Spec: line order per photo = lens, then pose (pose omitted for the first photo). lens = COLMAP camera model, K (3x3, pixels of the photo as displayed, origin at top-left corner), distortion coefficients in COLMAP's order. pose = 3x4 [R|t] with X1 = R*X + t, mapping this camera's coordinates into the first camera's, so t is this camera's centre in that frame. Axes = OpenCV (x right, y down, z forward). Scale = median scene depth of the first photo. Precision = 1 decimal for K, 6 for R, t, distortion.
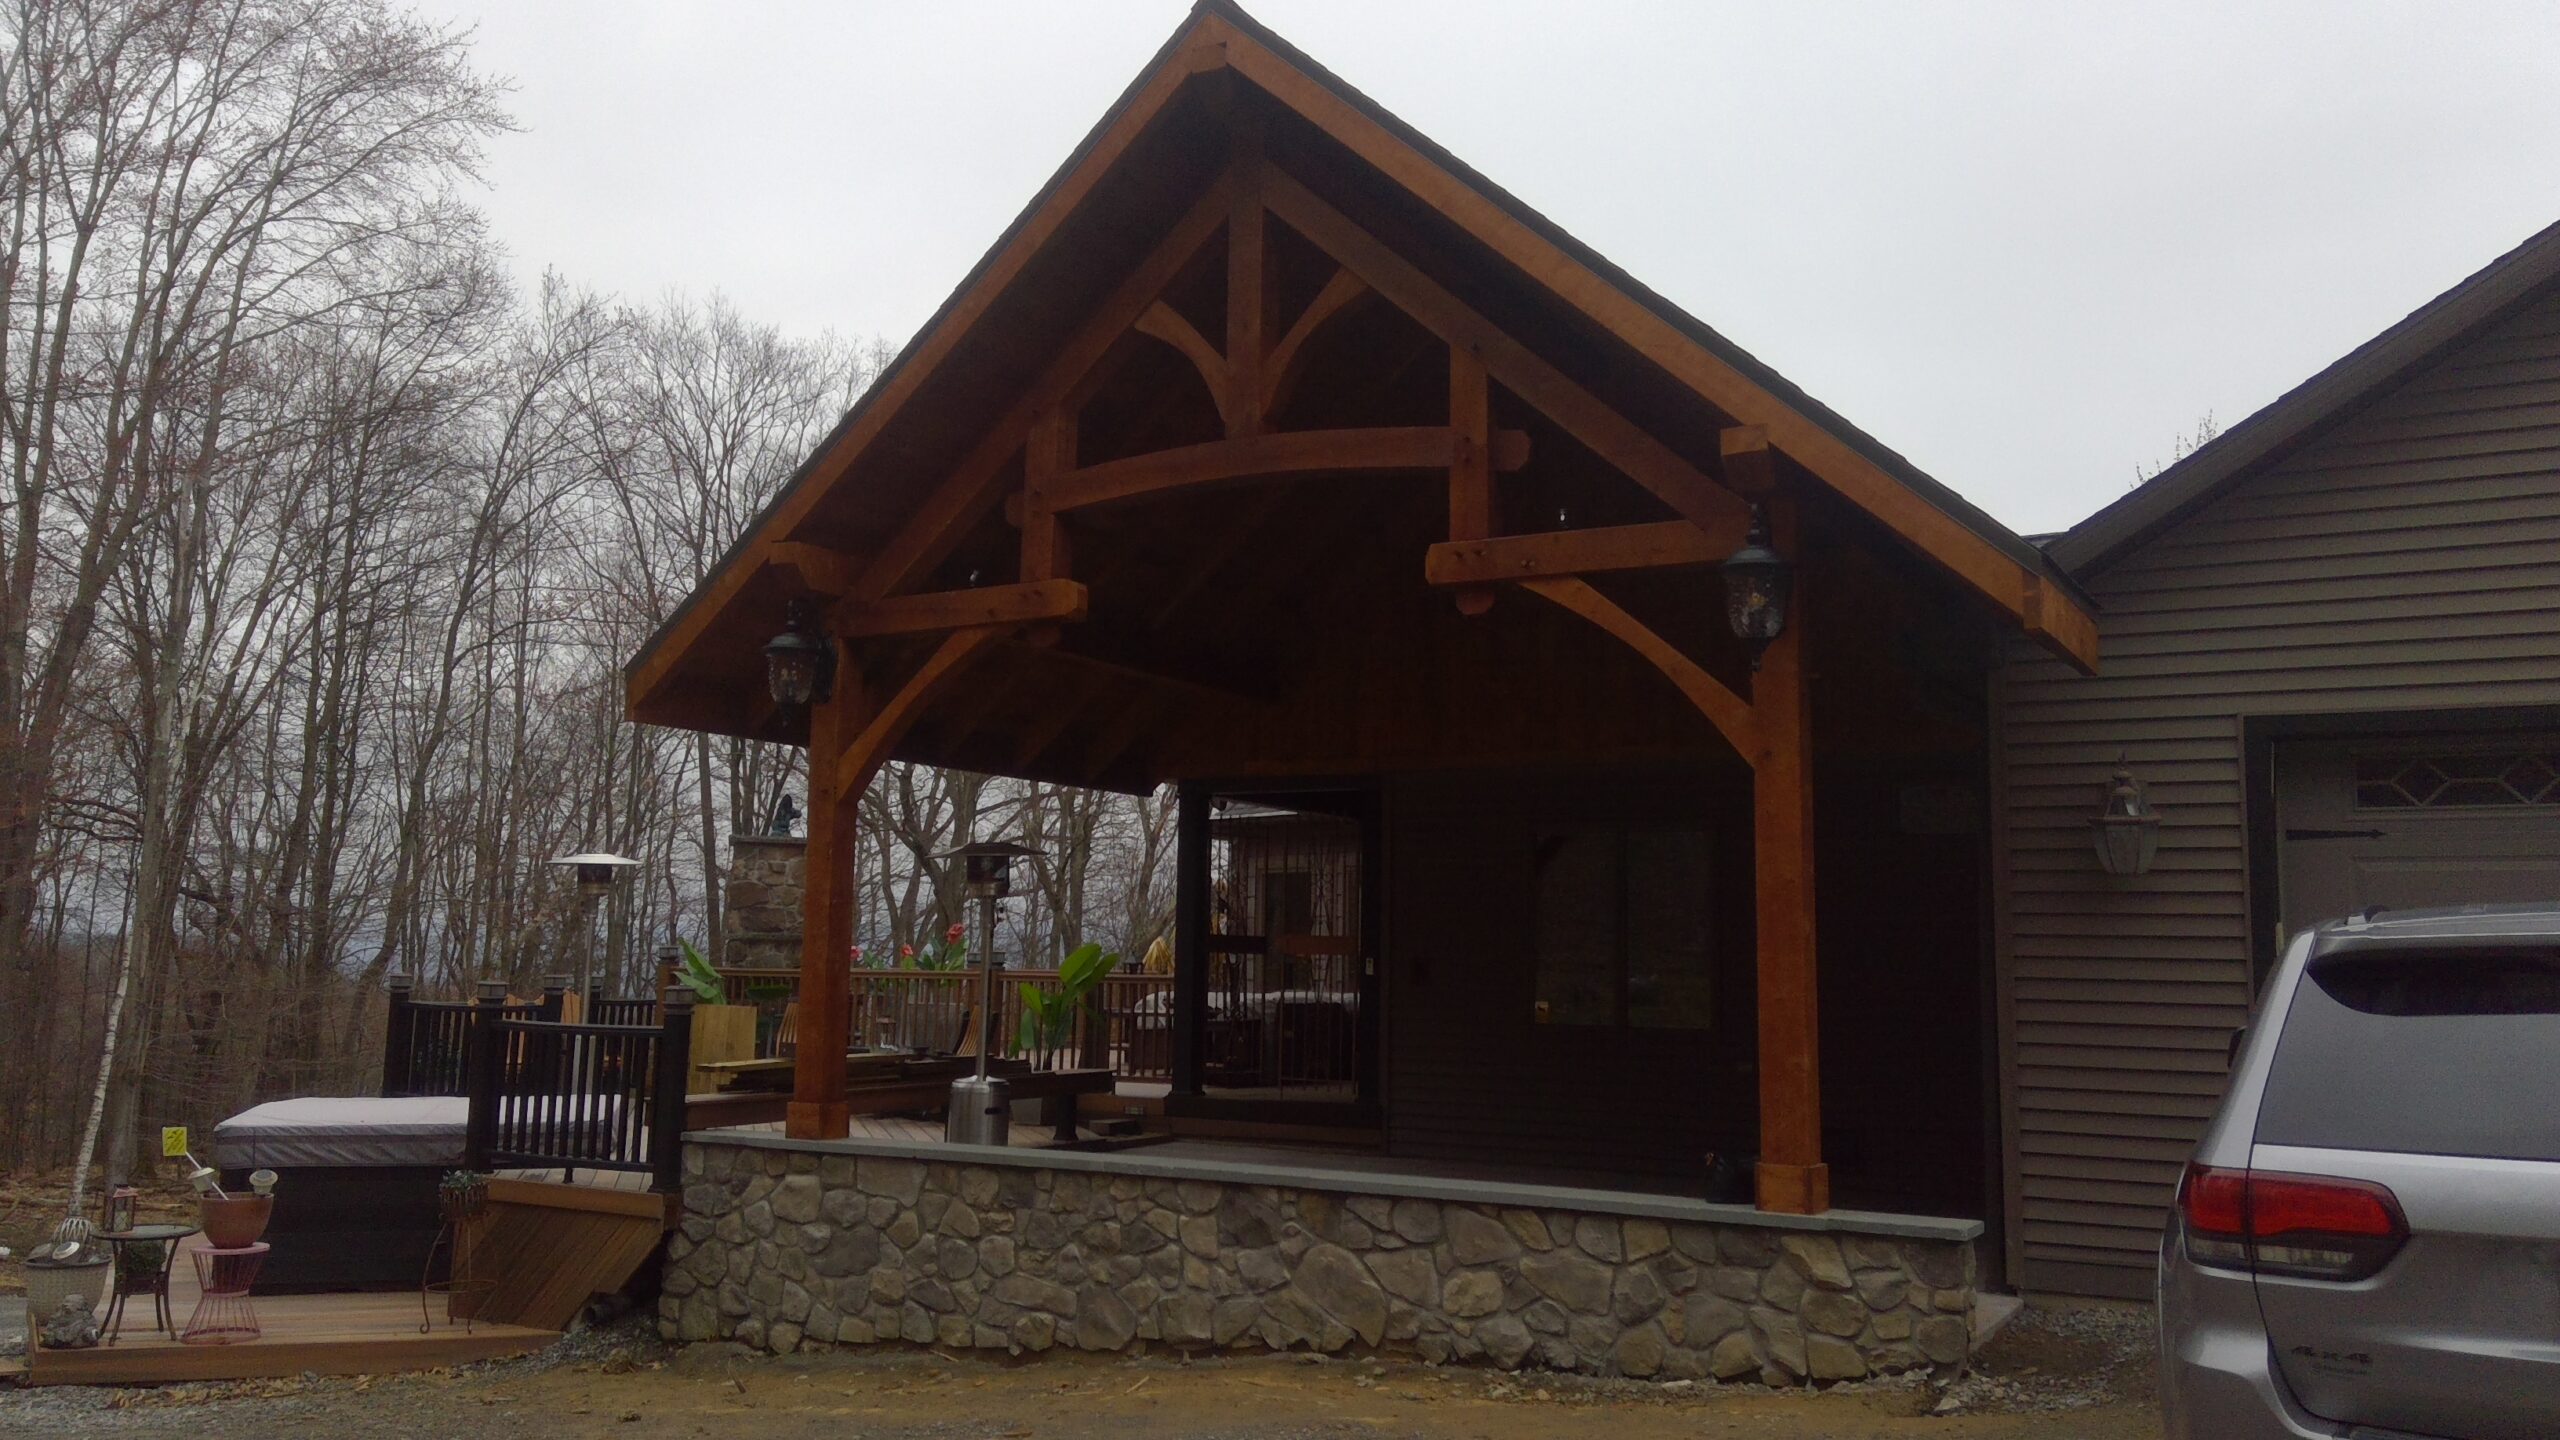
lens RADIAL K [[1994.1, 0, 1278.9], [0, 1994.1, 701.0], [0, 0, 1]] dist [0.089489, -0.081959]
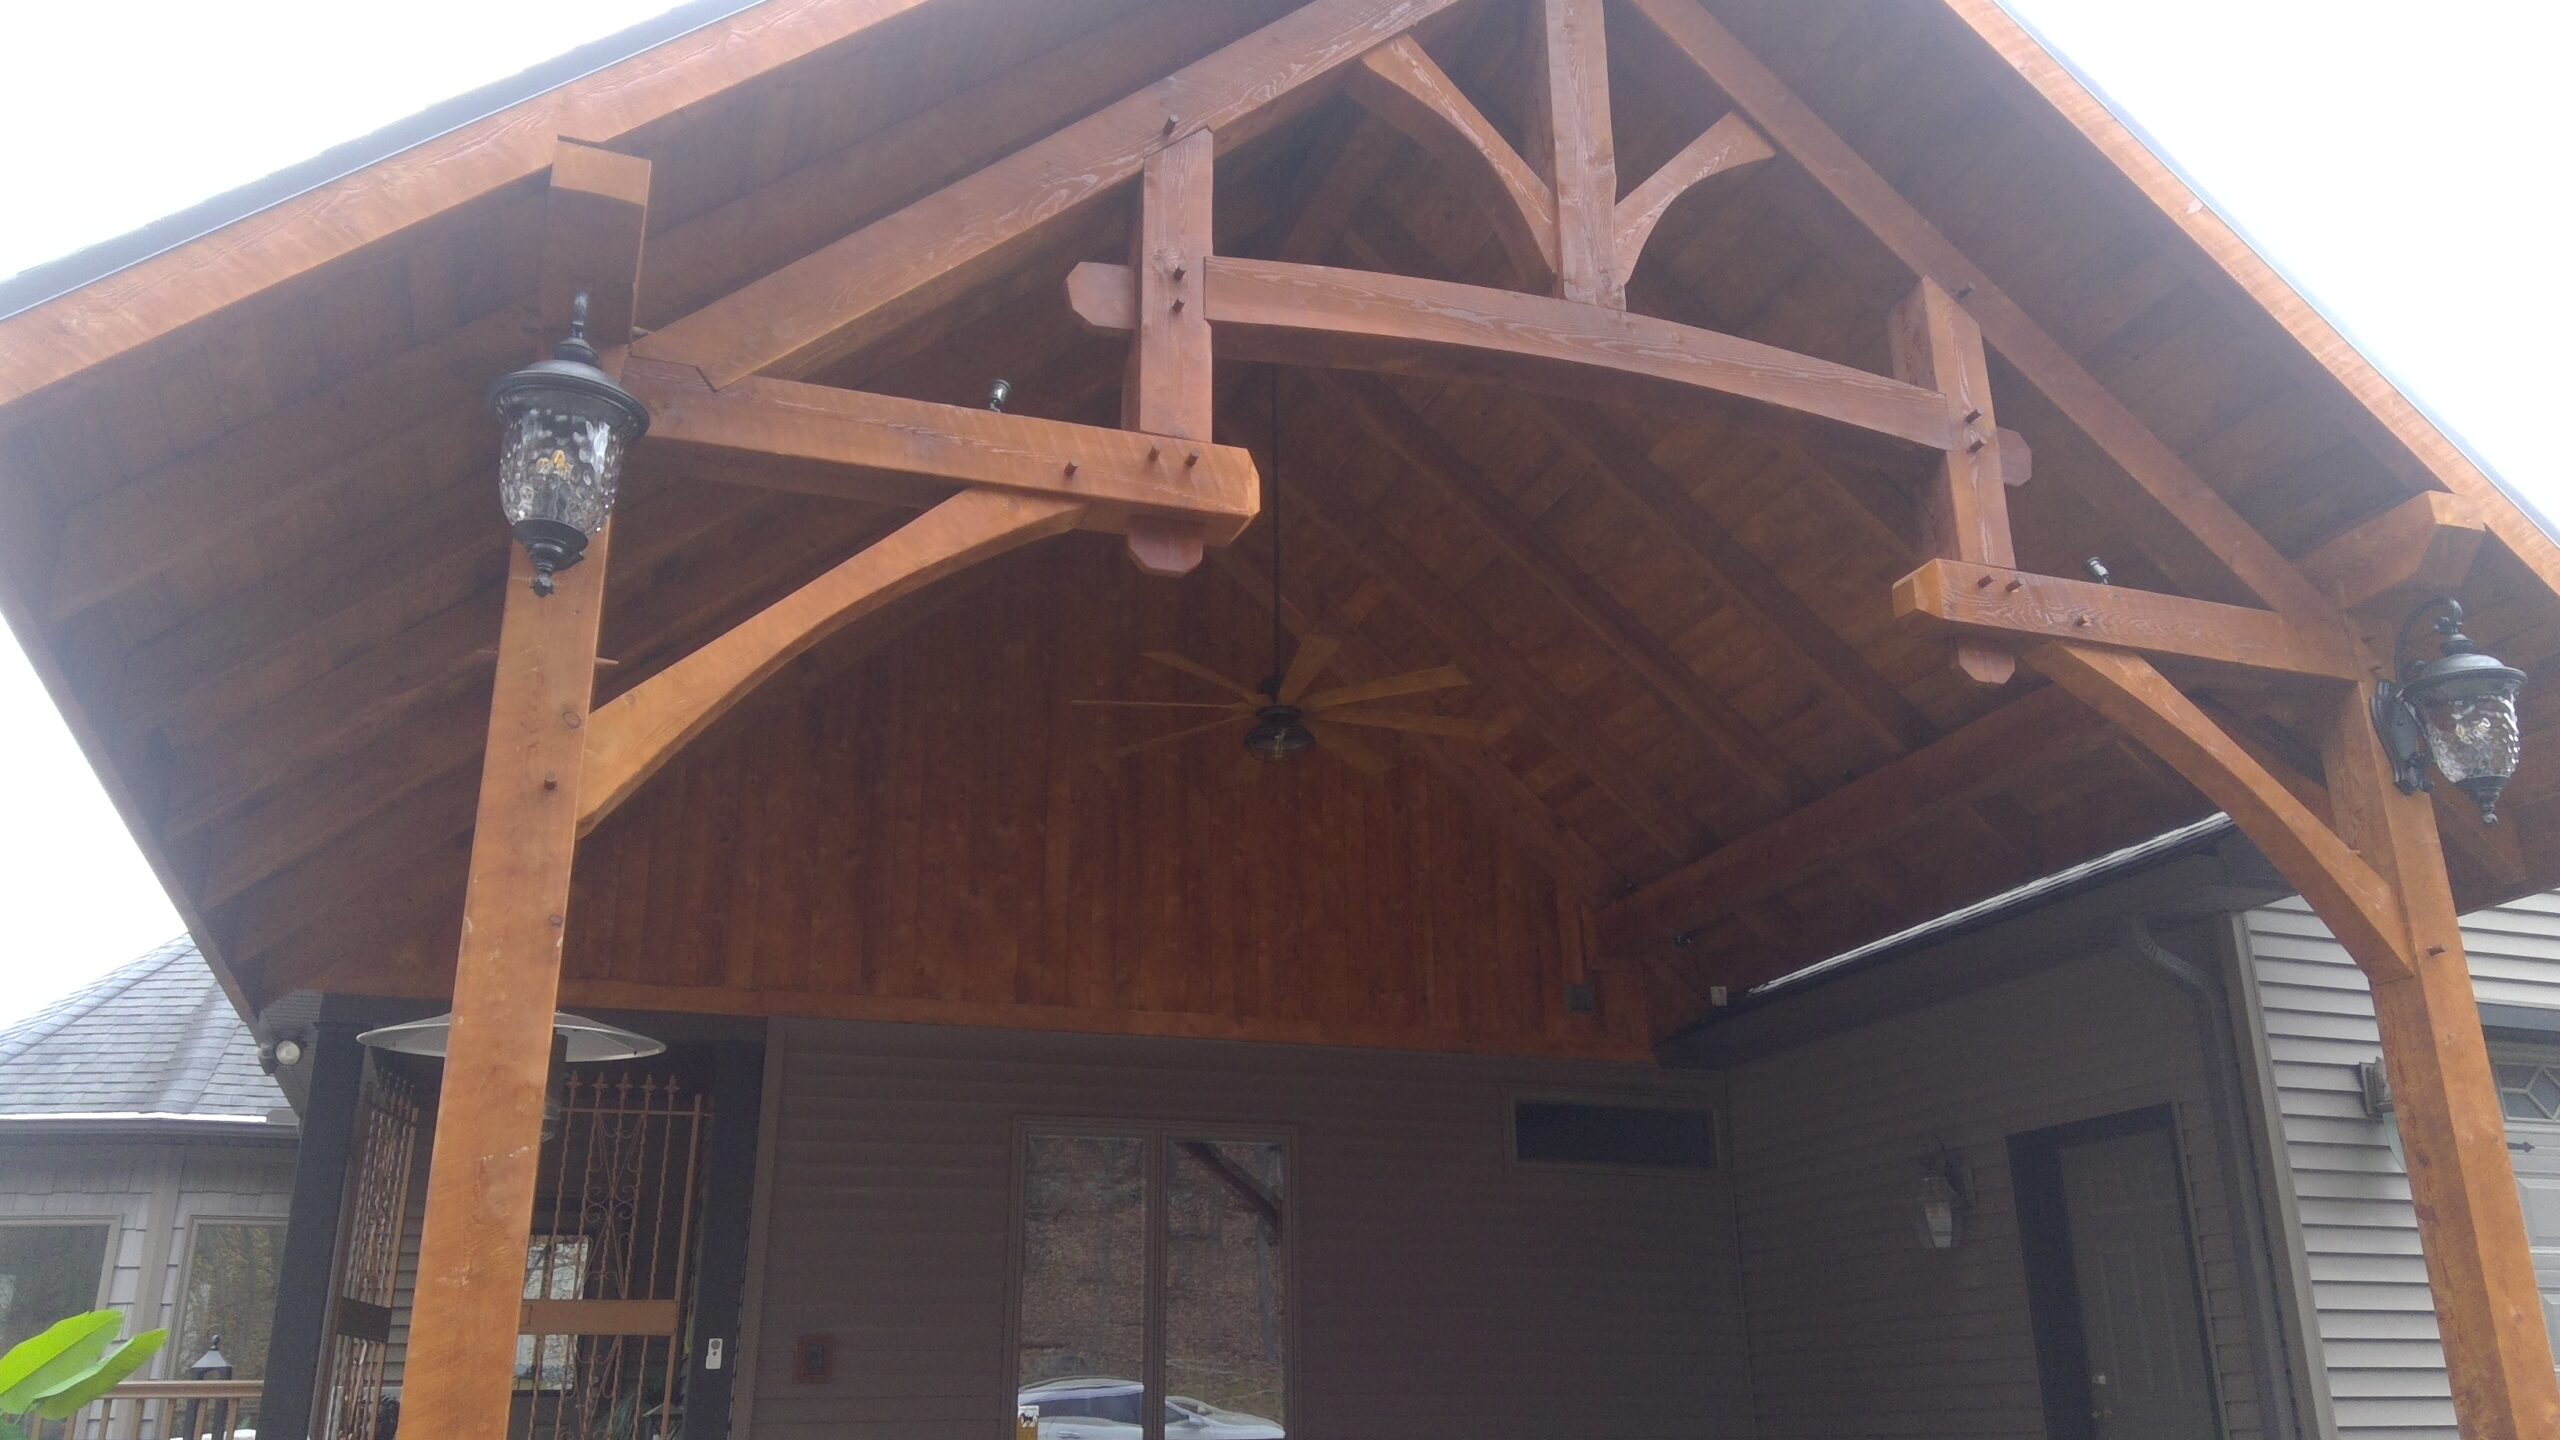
lens RADIAL K [[1994.1, 0, 1285.8], [0, 1994.1, 709.4], [0, 0, 1]] dist [0.089489, -0.081959]
pose [[0.645224, 0.240711, 0.725082, -0.487415], [-0.076353, 0.964634, -0.252294, 0.137412], [-0.760168, 0.107424, 0.640784, 0.751465]]
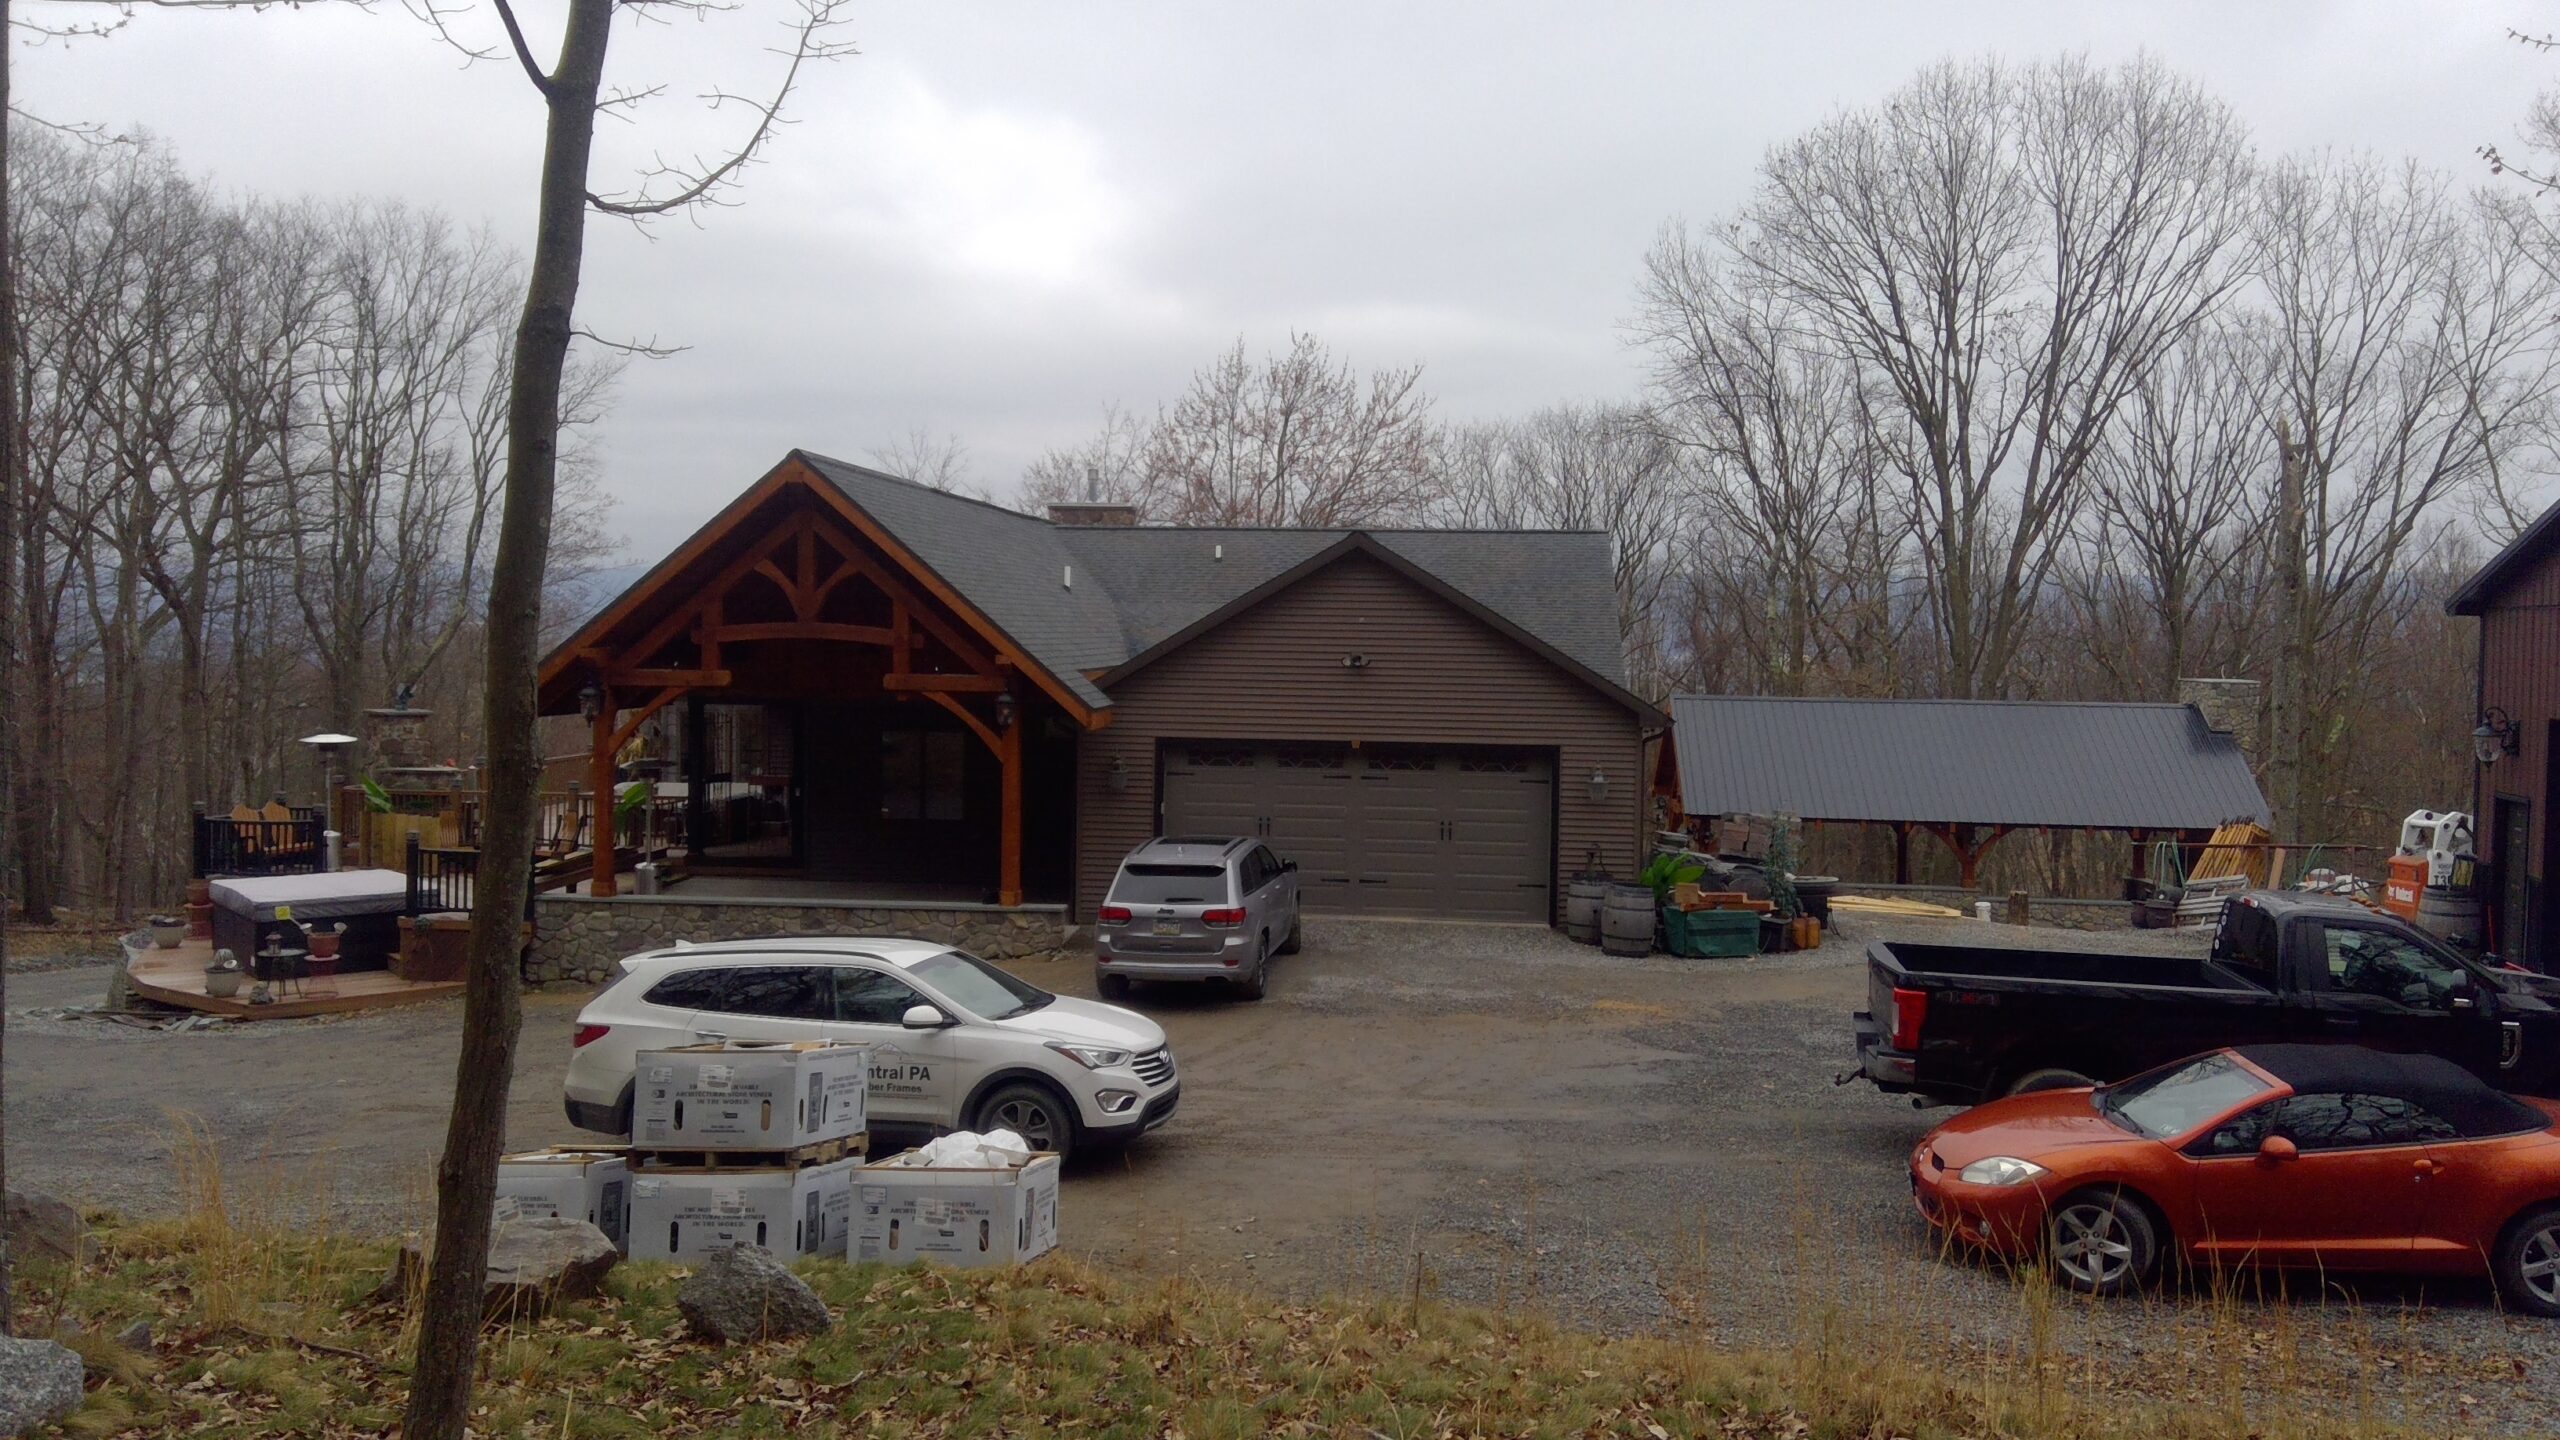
lens RADIAL K [[1994.1, 0, 1289.0], [0, 1994.1, 696.6], [0, 0, 1]] dist [0.089489, -0.081959]
pose [[0.909463, -0.018104, 0.415391, -0.550284], [-0.054419, 0.985275, 0.162087, -0.513658], [-0.412208, -0.170017, 0.895086, -1.646625]]
